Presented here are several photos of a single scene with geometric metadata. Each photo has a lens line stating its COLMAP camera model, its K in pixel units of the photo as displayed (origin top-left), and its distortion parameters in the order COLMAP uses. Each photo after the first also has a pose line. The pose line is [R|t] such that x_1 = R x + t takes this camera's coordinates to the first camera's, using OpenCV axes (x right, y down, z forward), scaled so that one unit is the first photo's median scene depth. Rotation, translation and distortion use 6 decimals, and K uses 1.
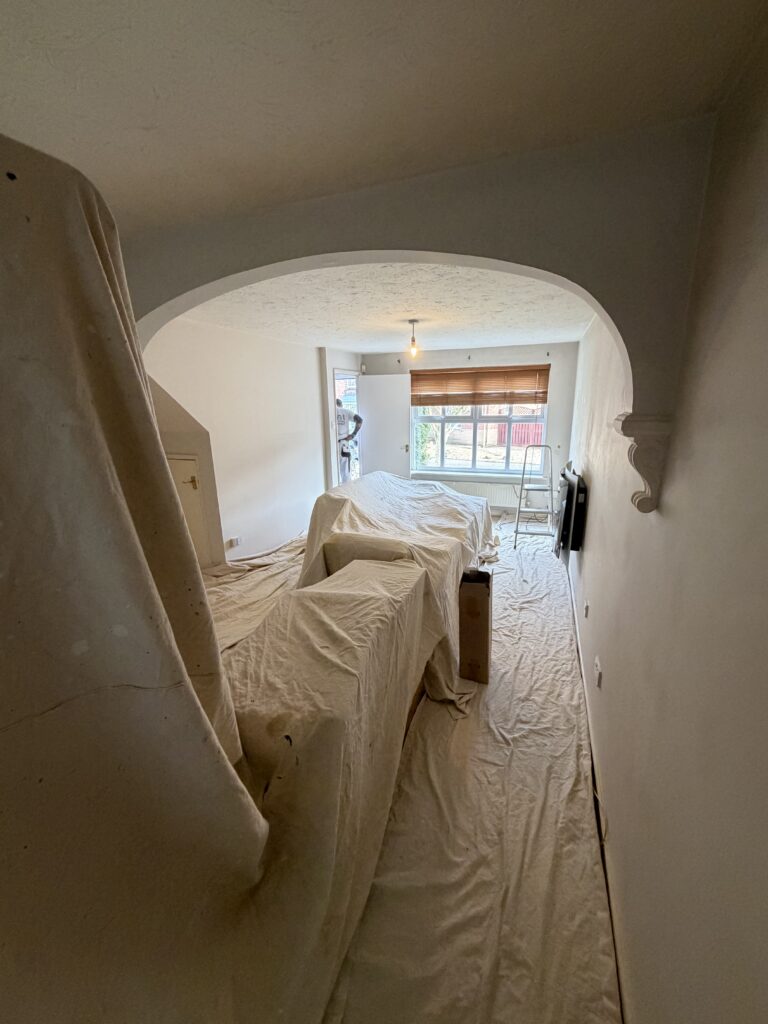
lens RADIAL K [[410.4, 0, 384.0], [0, 410.4, 512.0], [0, 0, 1]] dist [0.000814, 0.000029]
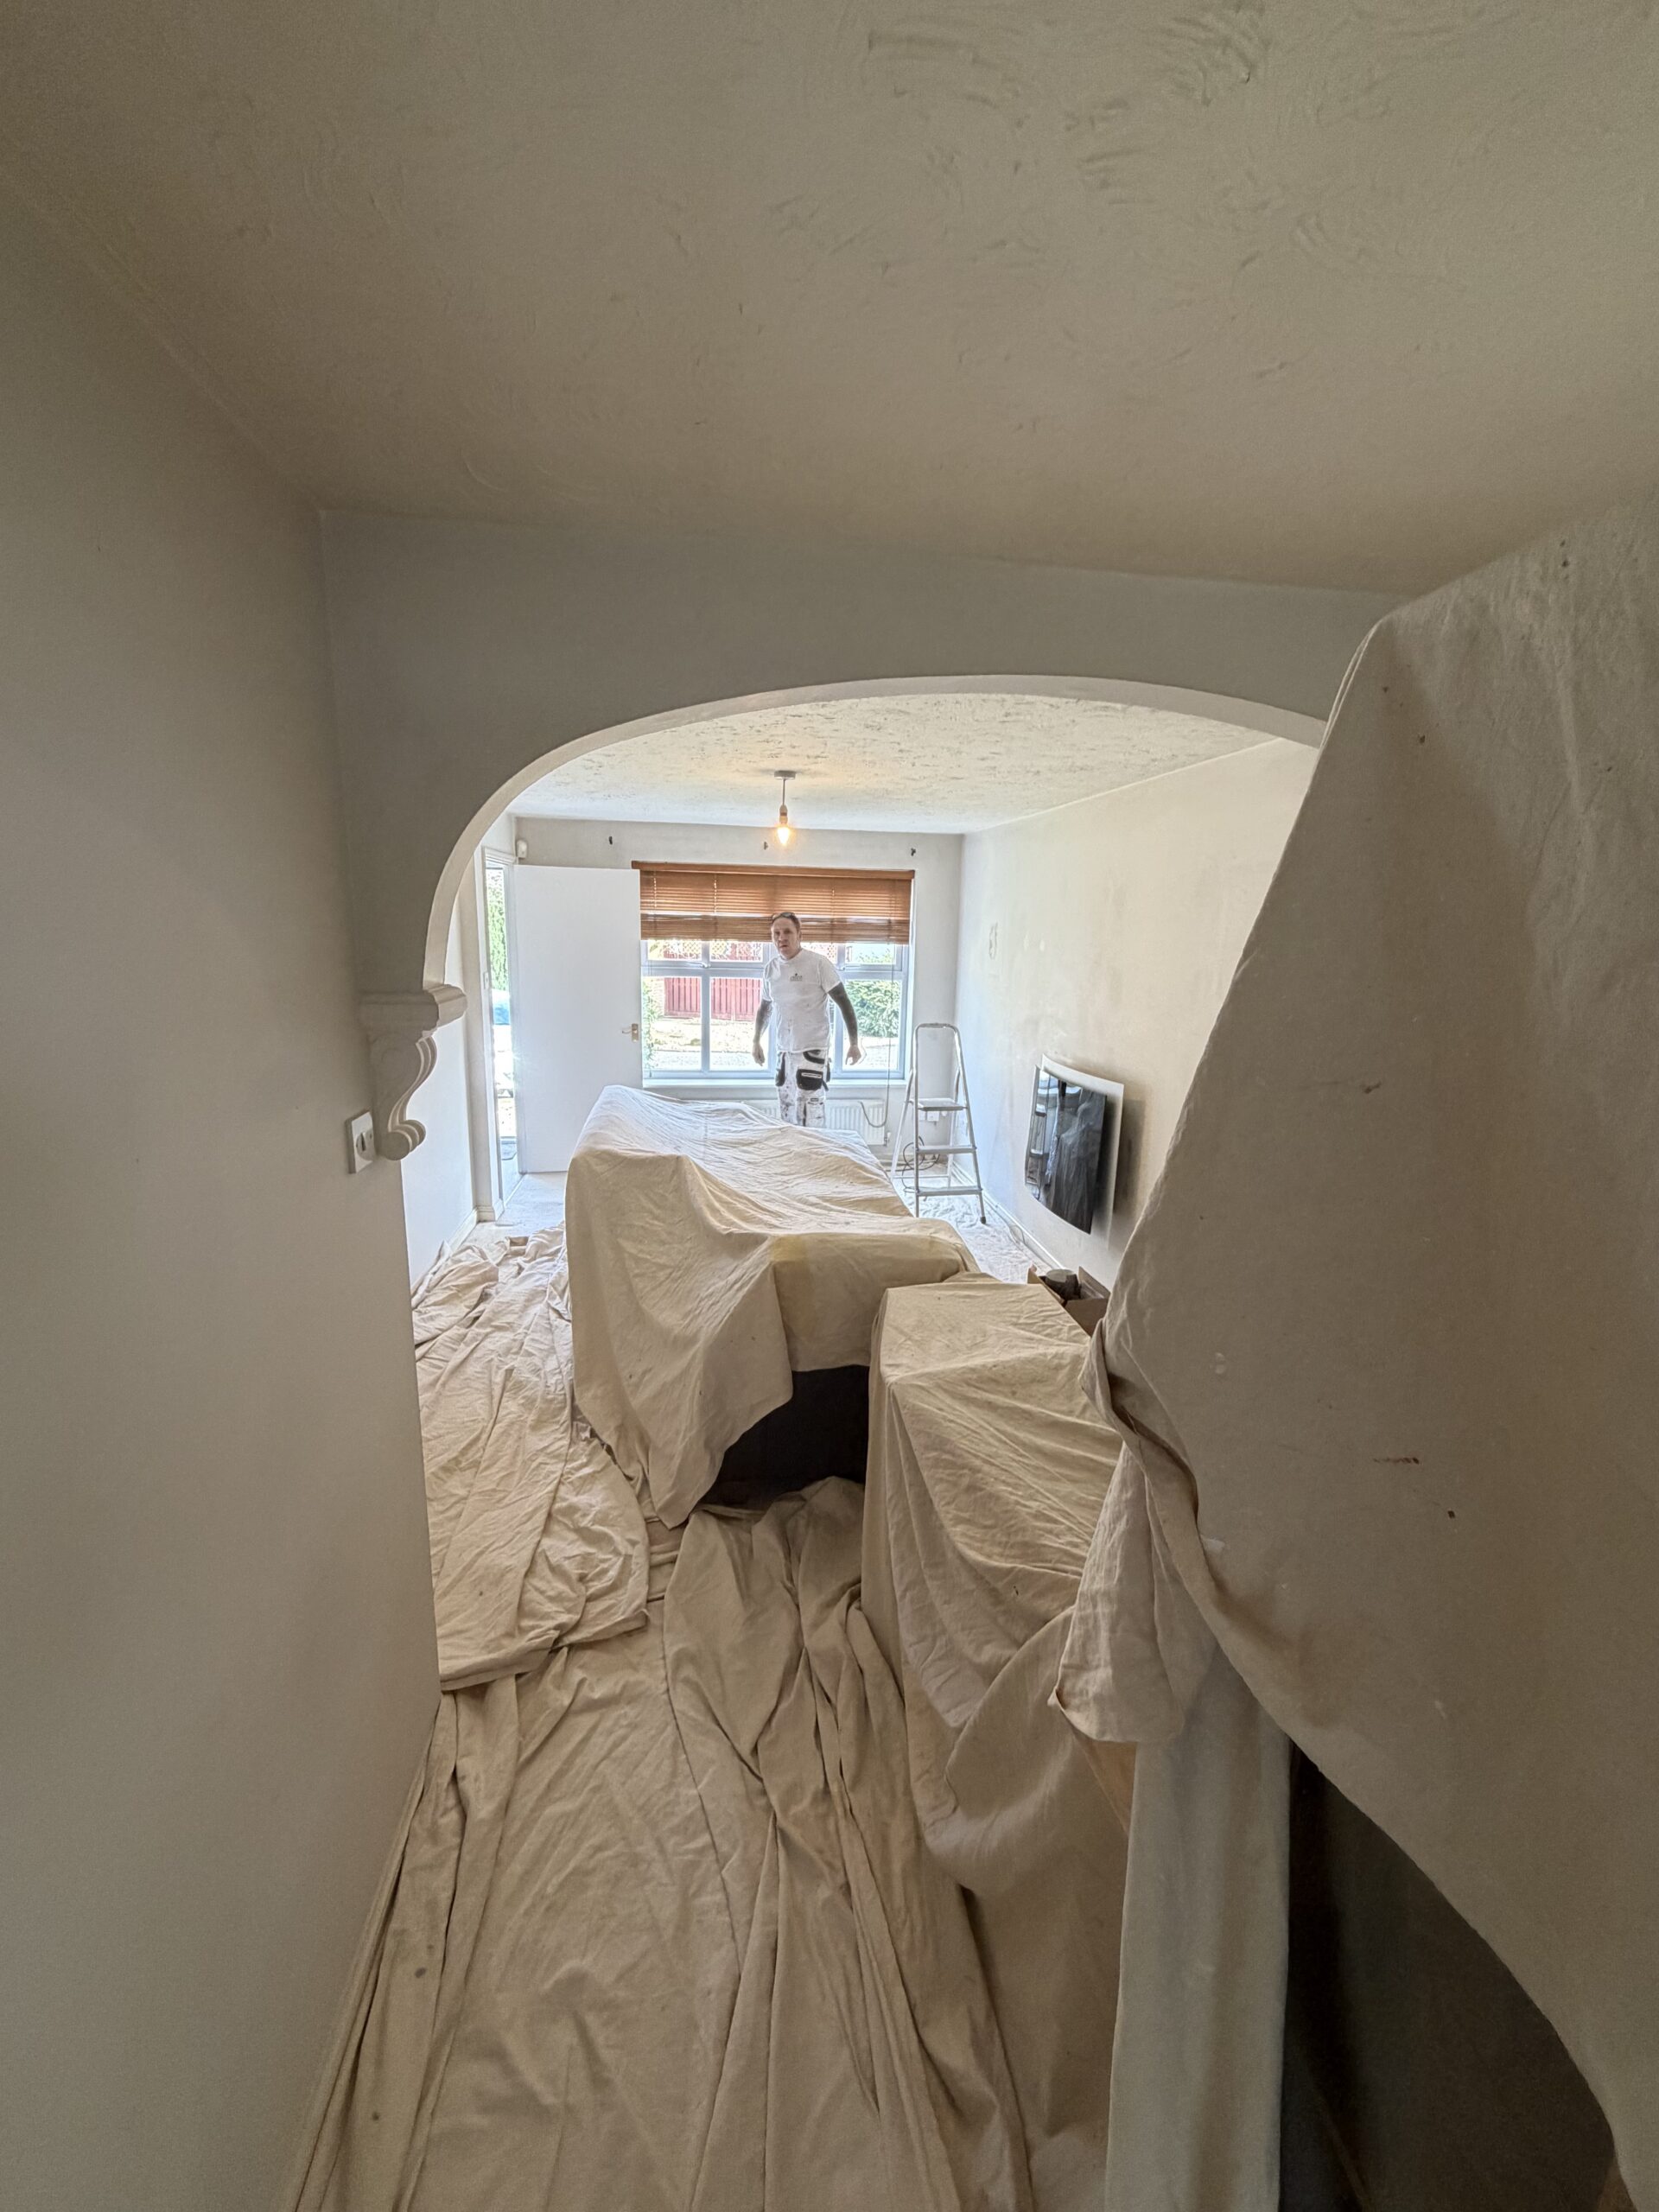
lens RADIAL K [[886.5, 0, 829.5], [0, 886.5, 1106.0], [0, 0, 1]] dist [0.000814, 0.000029]
pose [[0.884277, -0.055519, 0.463651, -0.222714], [0.082331, 0.995889, -0.037772, -0.021297], [-0.459648, 0.071574, 0.885213, 0.053506]]
